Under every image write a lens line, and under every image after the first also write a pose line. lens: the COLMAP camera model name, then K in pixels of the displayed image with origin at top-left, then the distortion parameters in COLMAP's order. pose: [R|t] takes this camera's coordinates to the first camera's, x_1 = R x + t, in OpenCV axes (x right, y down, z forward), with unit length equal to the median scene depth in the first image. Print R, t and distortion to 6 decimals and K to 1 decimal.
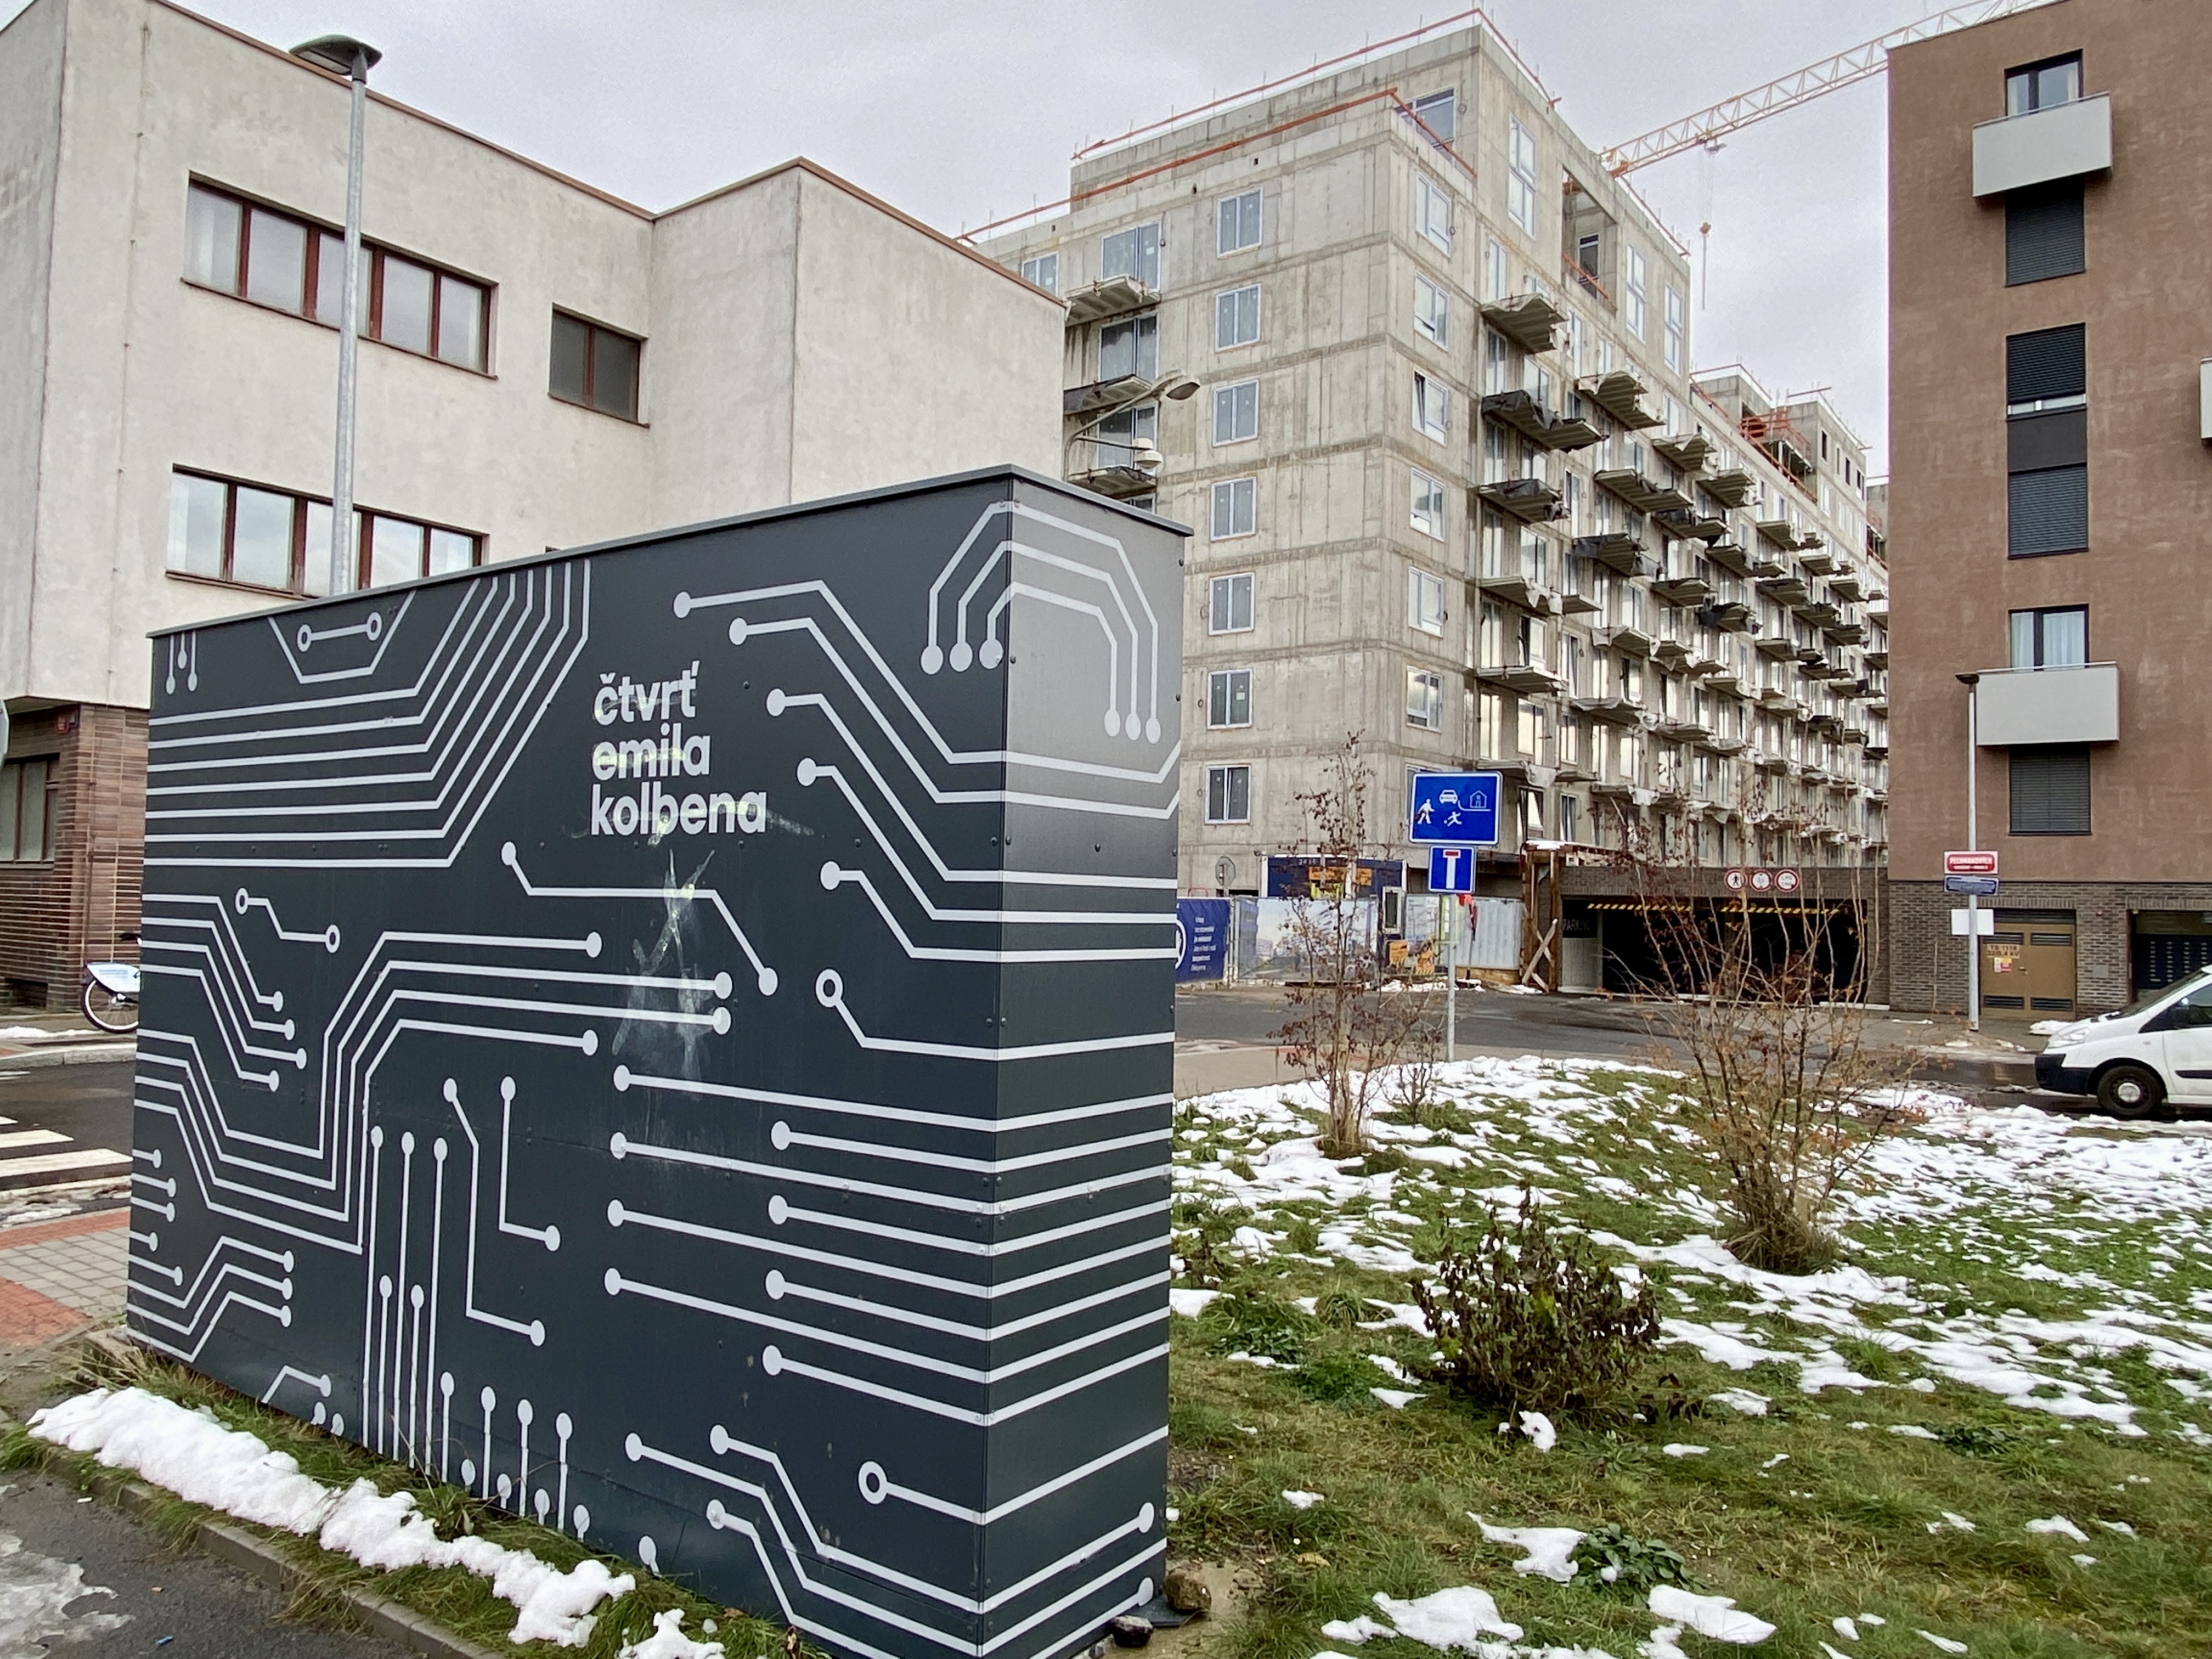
lens RADIAL K [[1489.5, 0, 1105.6], [0, 1489.5, 852.2], [0, 0, 1]] dist [0.019444, -0.020257]
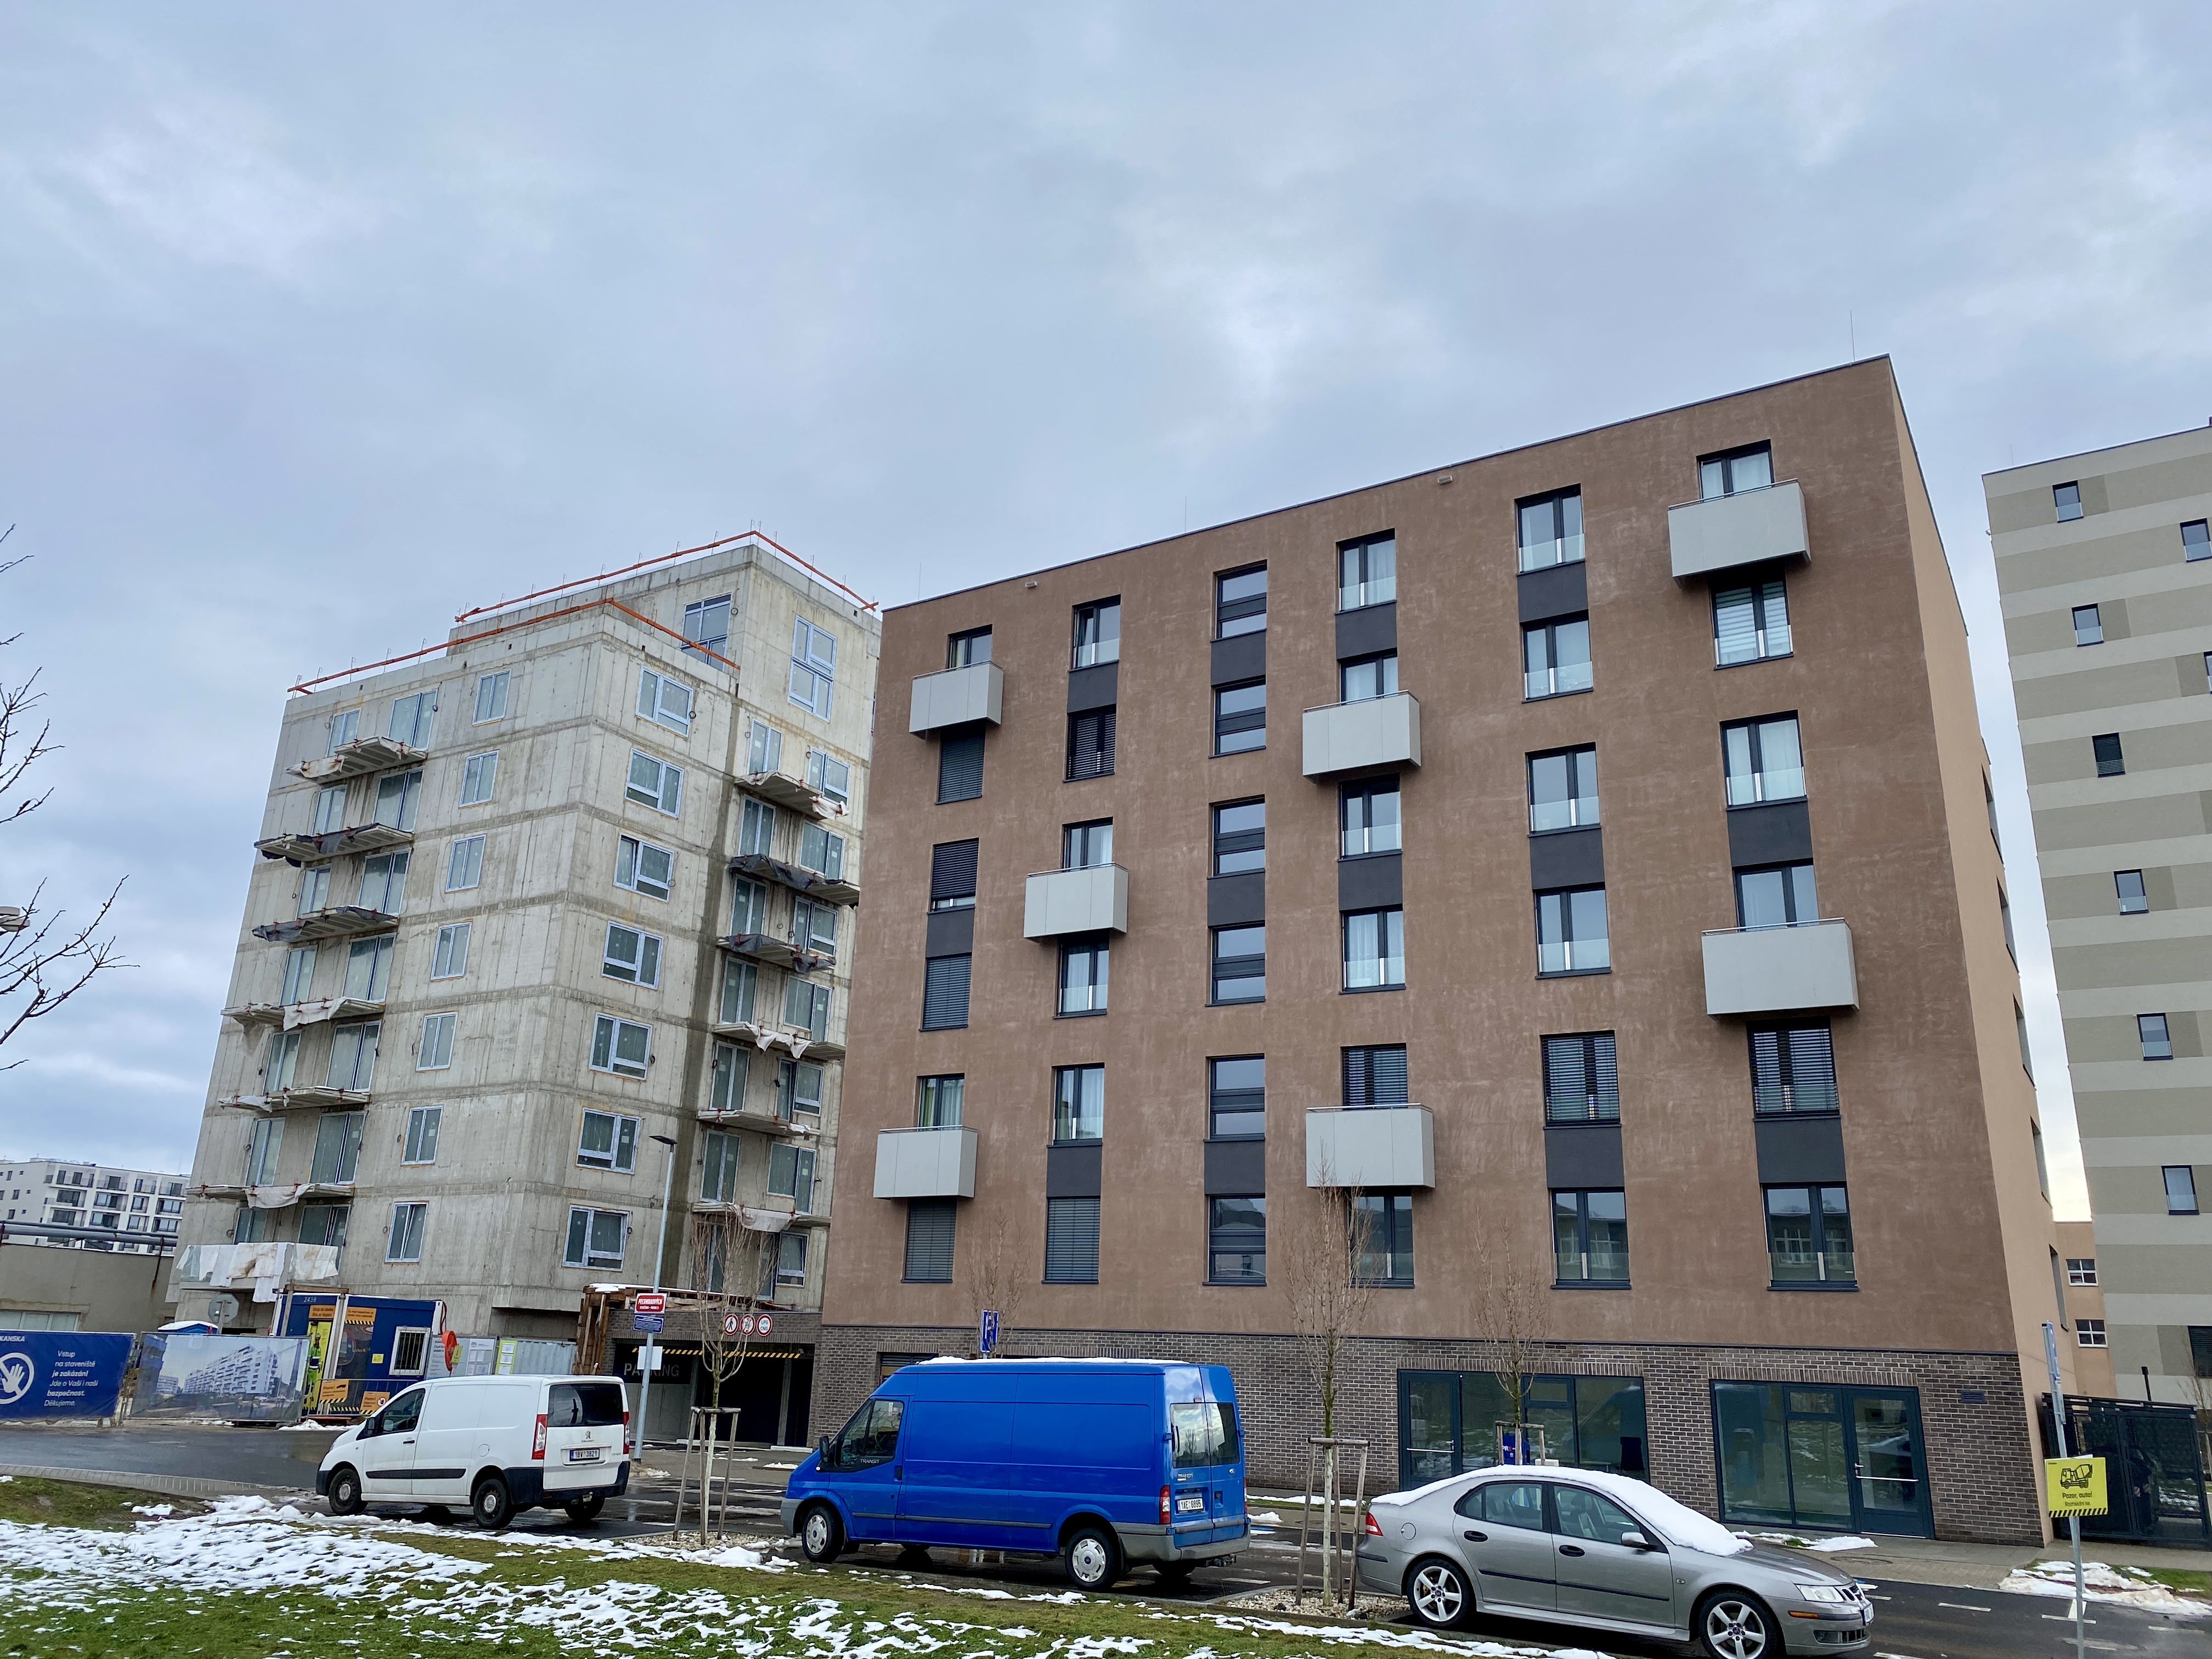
lens RADIAL K [[1645.8, 0, 1112.3], [0, 1645.8, 809.6], [0, 0, 1]] dist [0.004644, -0.007159]
pose [[0.992715, 0.047204, 0.110852, 0.424035], [-0.013190, 0.957105, -0.289443, 0.003457], [-0.119760, 0.285872, 0.950755, -0.189509]]
